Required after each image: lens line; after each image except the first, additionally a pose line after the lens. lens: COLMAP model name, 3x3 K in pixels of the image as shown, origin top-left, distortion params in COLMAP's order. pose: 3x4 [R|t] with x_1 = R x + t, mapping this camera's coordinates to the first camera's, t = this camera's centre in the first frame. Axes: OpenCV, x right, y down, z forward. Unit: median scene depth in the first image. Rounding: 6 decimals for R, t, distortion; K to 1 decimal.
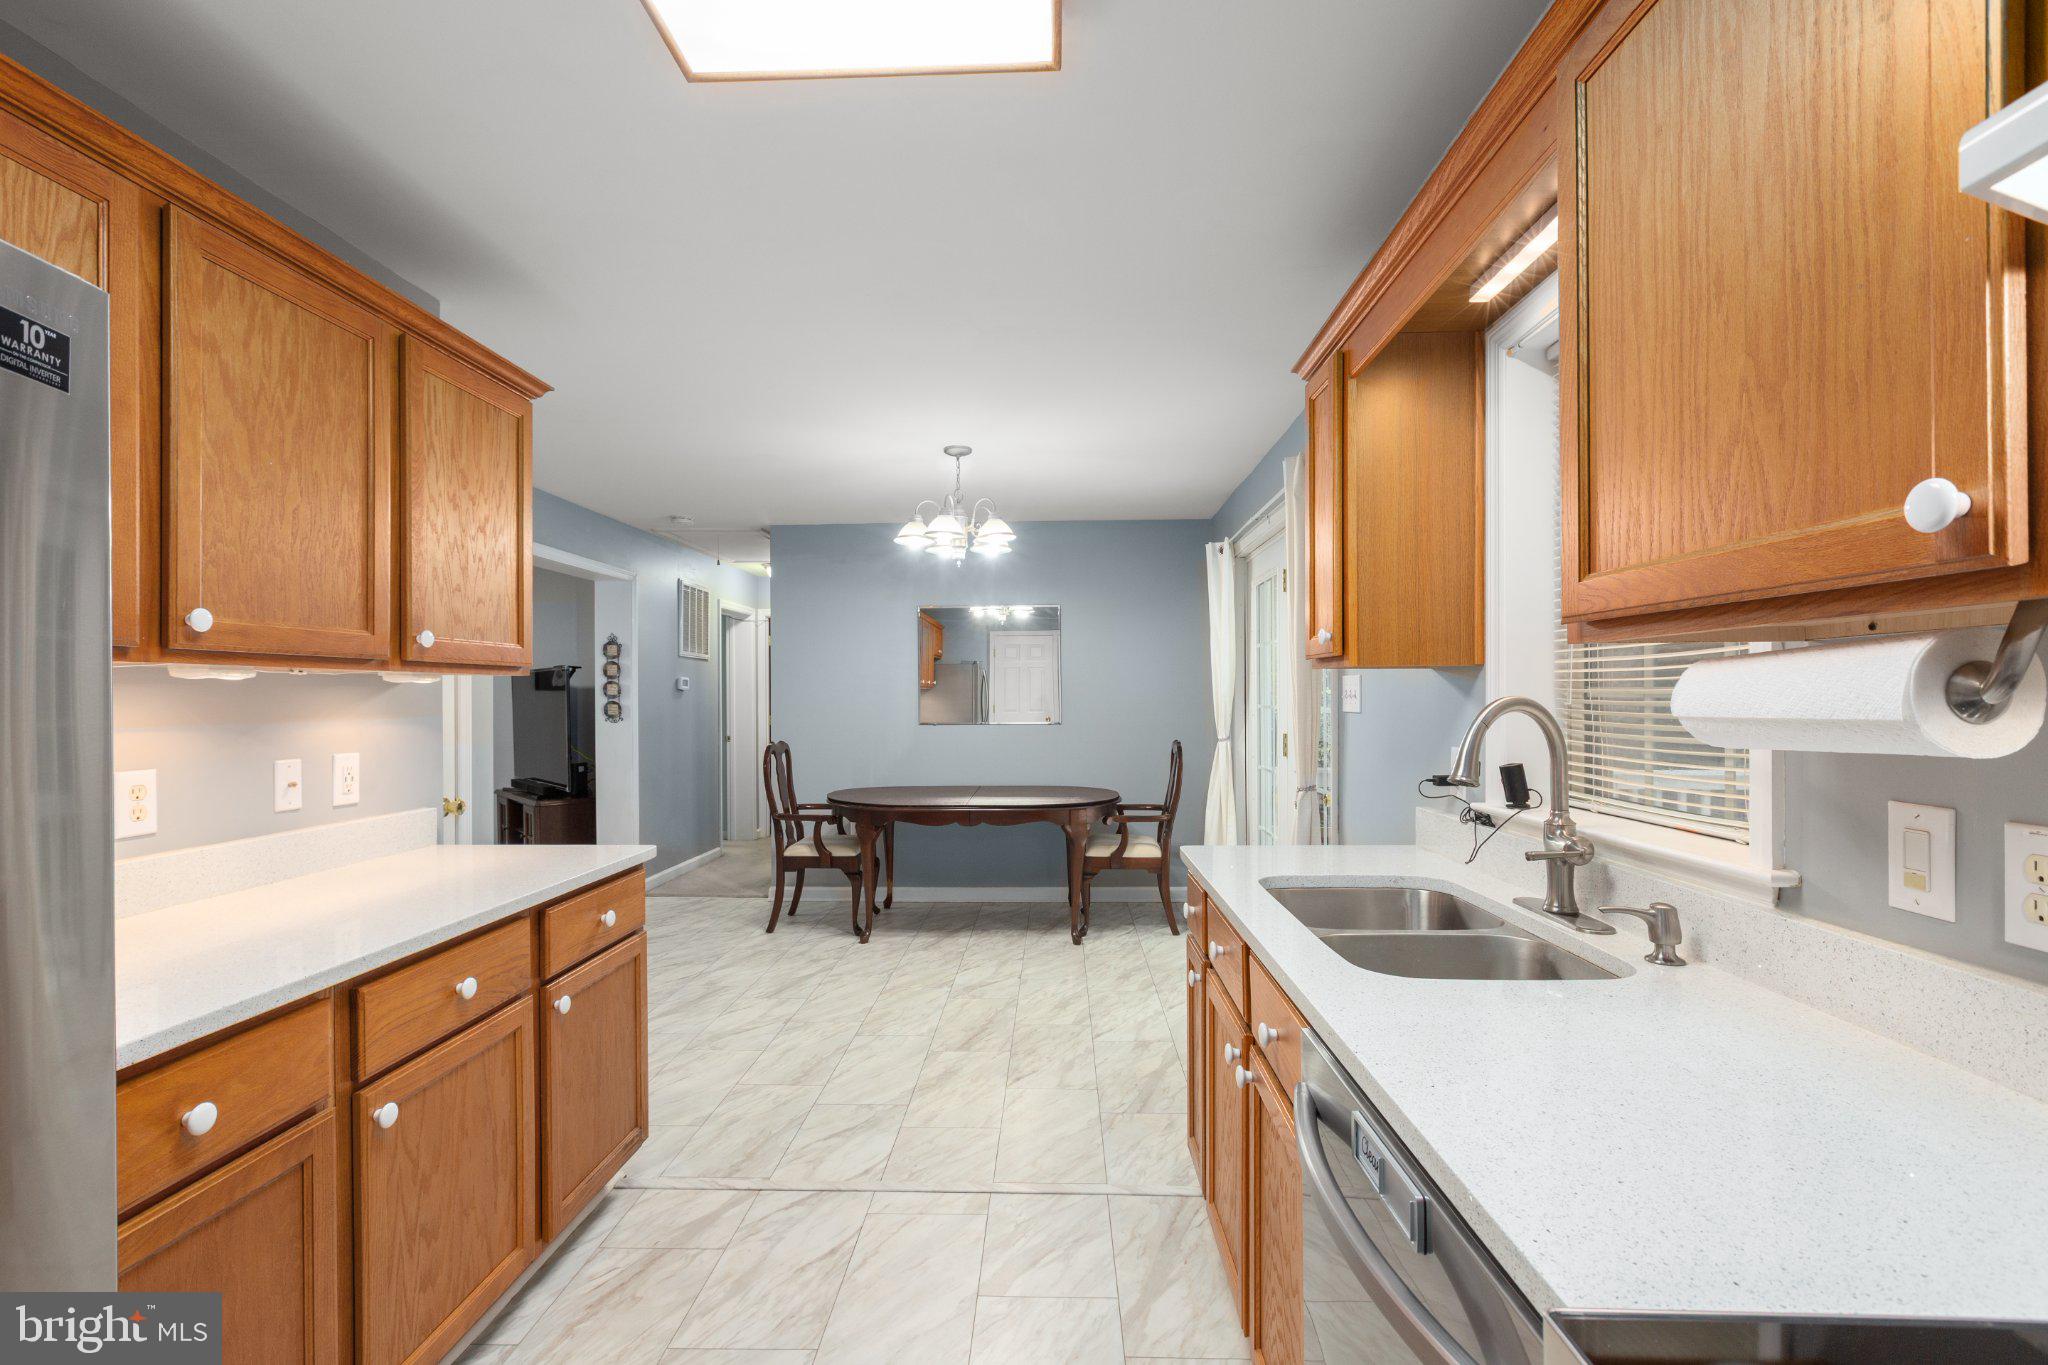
lens RADIAL K [[924.3, 0, 1003.3], [0, 924.3, 698.2], [0, 0, 1]] dist [0.000531, -0.003527]
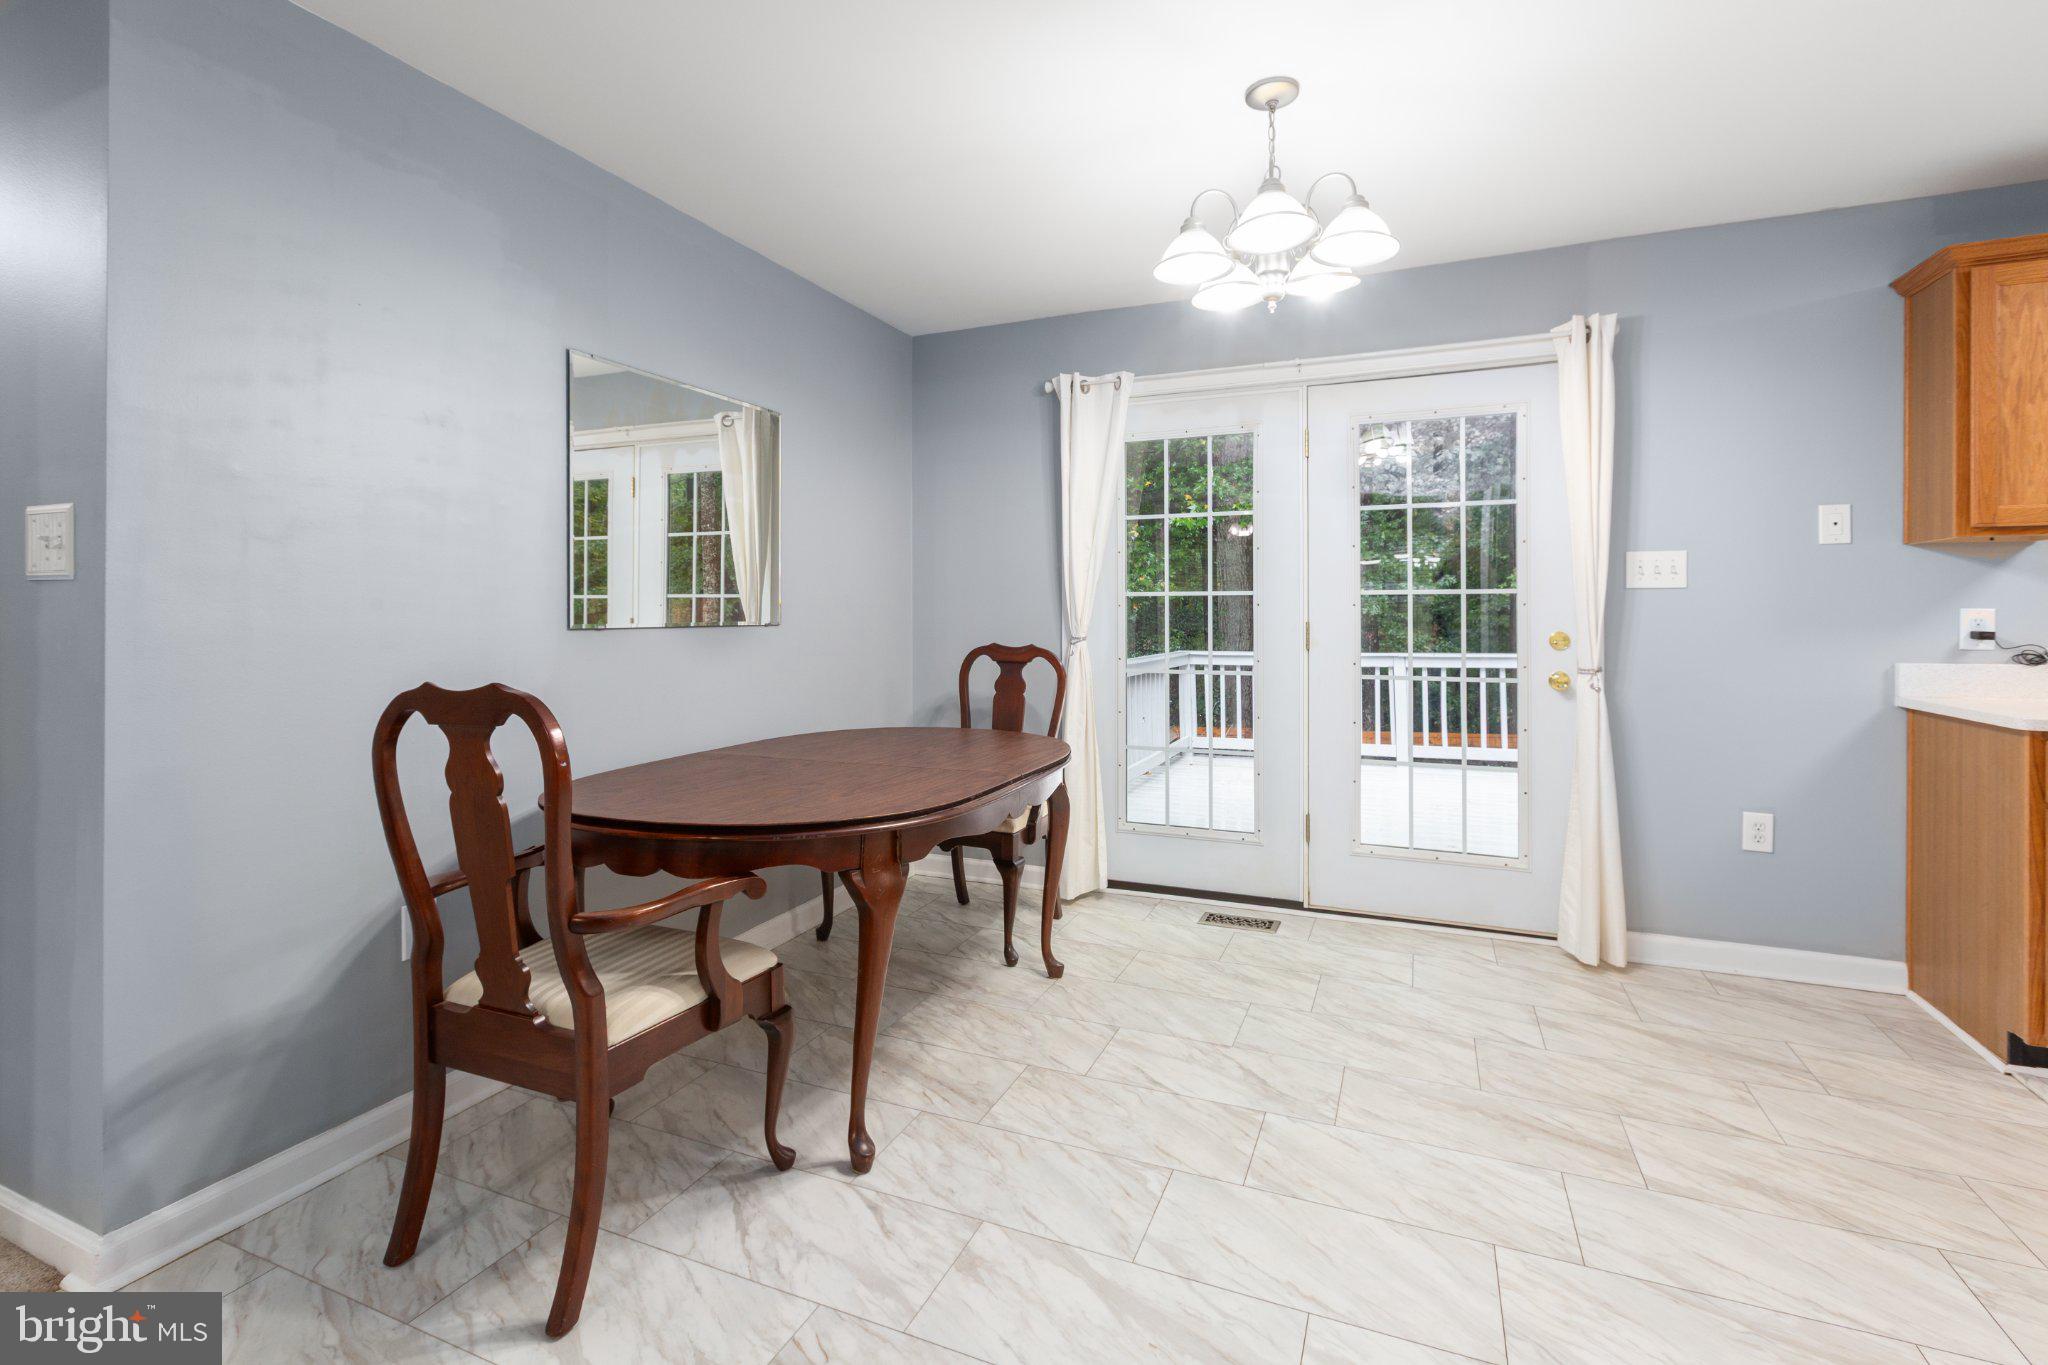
lens RADIAL K [[924.3, 0, 997.8], [0, 924.3, 618.2], [0, 0, 1]] dist [0.000531, -0.003527]
pose [[0.359849, 0.000405, 0.933011, -0.778845], [0.006836, 0.999972, -0.003070, 0.041033], [-0.932986, 0.007483, 0.359836, 1.230079]]
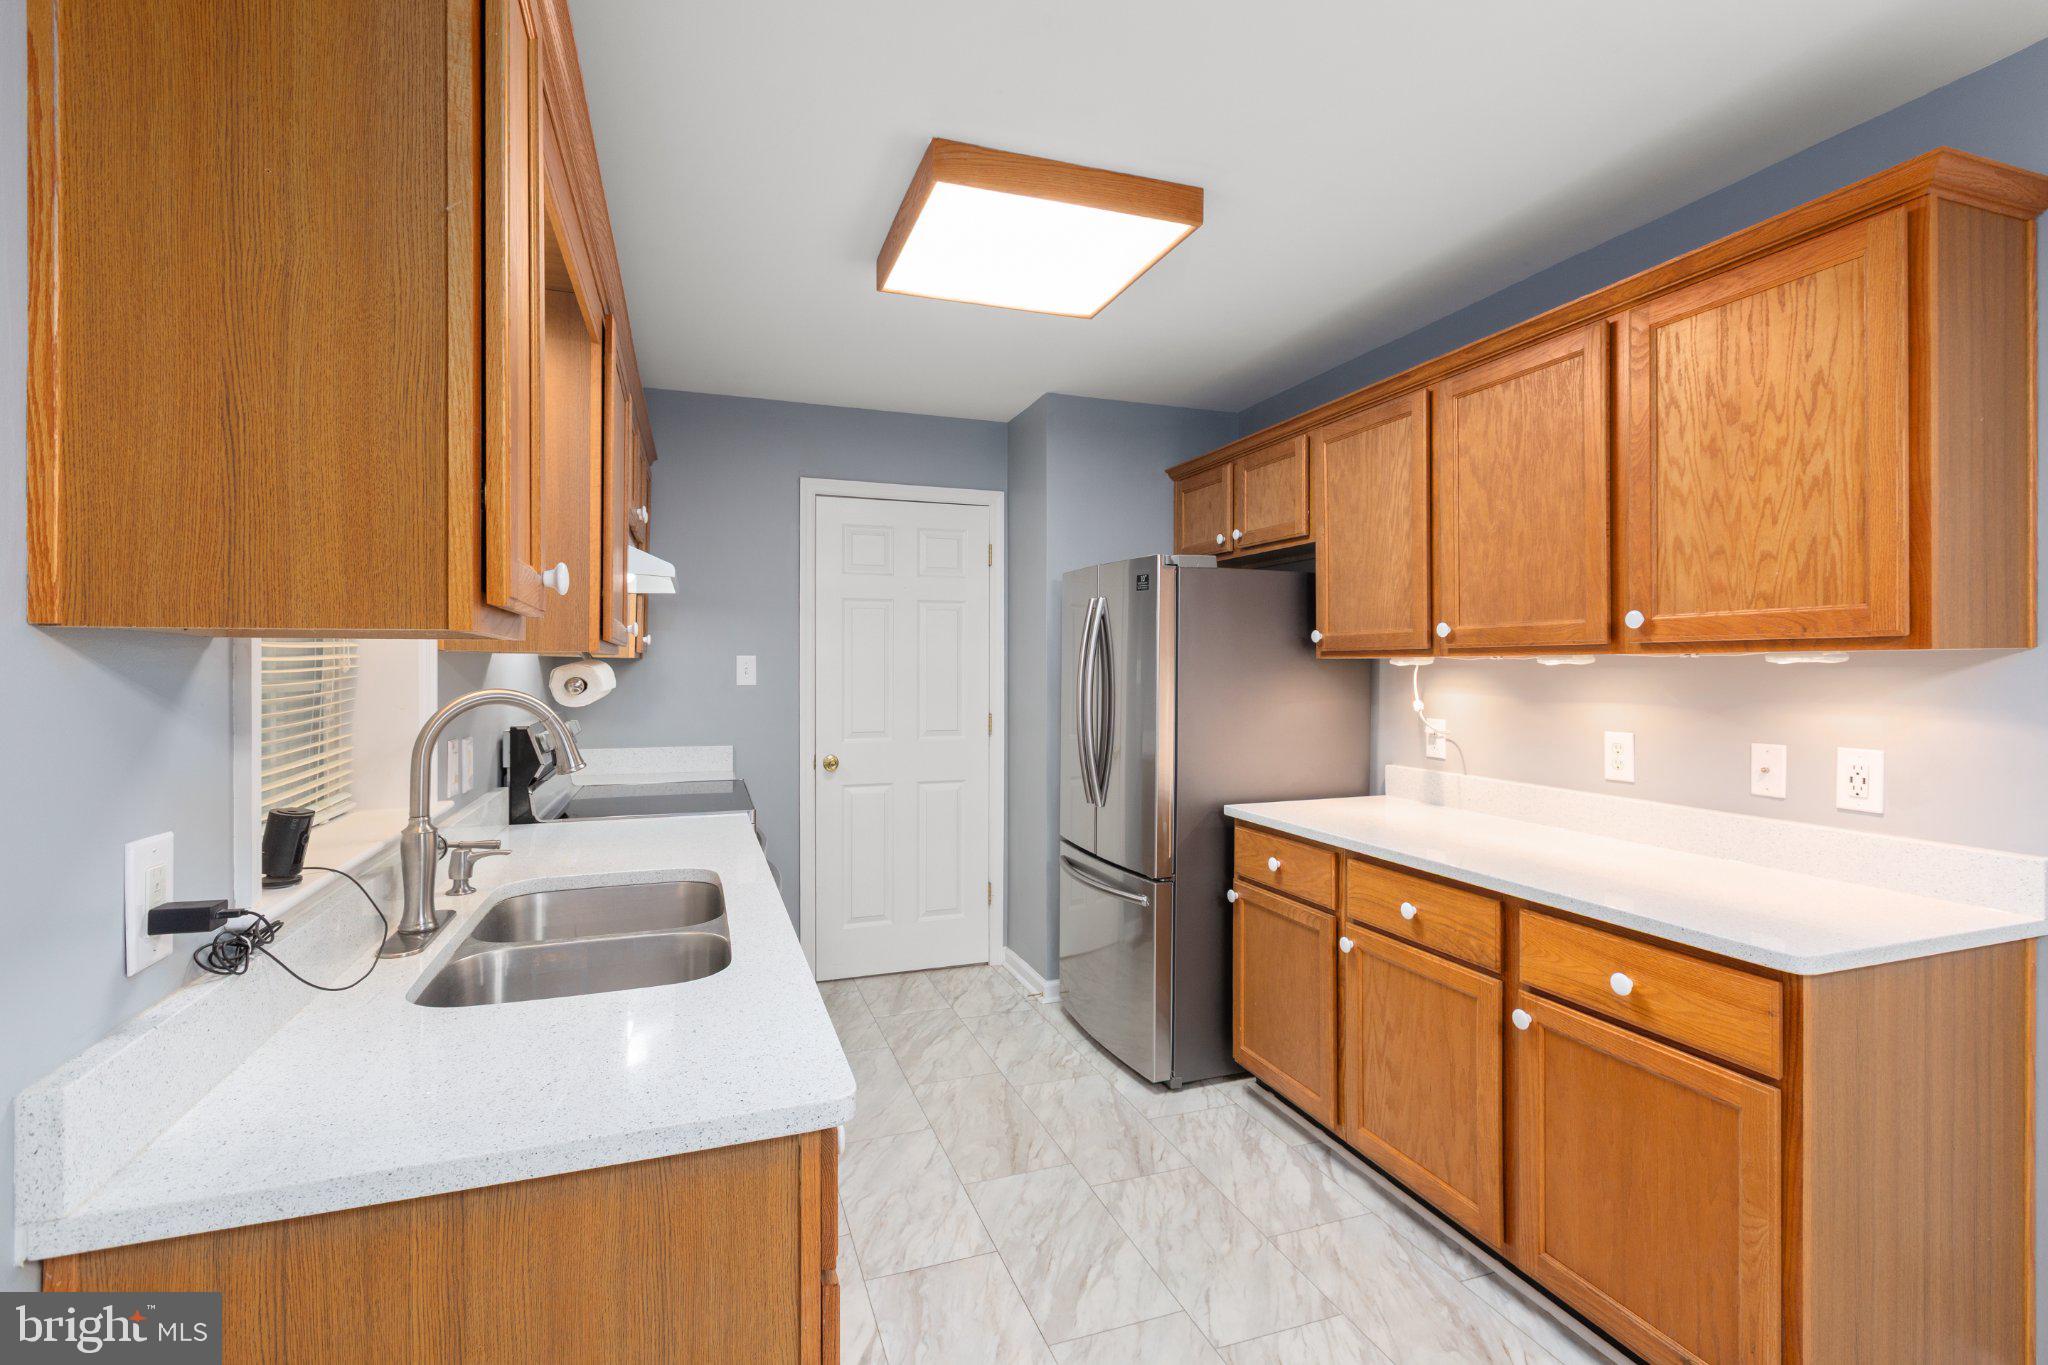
lens RADIAL K [[924.3, 0, 1034.3], [0, 924.3, 668.1], [0, 0, 1]] dist [0.000531, -0.003527]
pose [[-0.916794, 0.004468, -0.399335, 0.206936], [0.000577, 0.999951, 0.009865, -0.015341], [0.399360, 0.008814, -0.916752, 1.041314]]
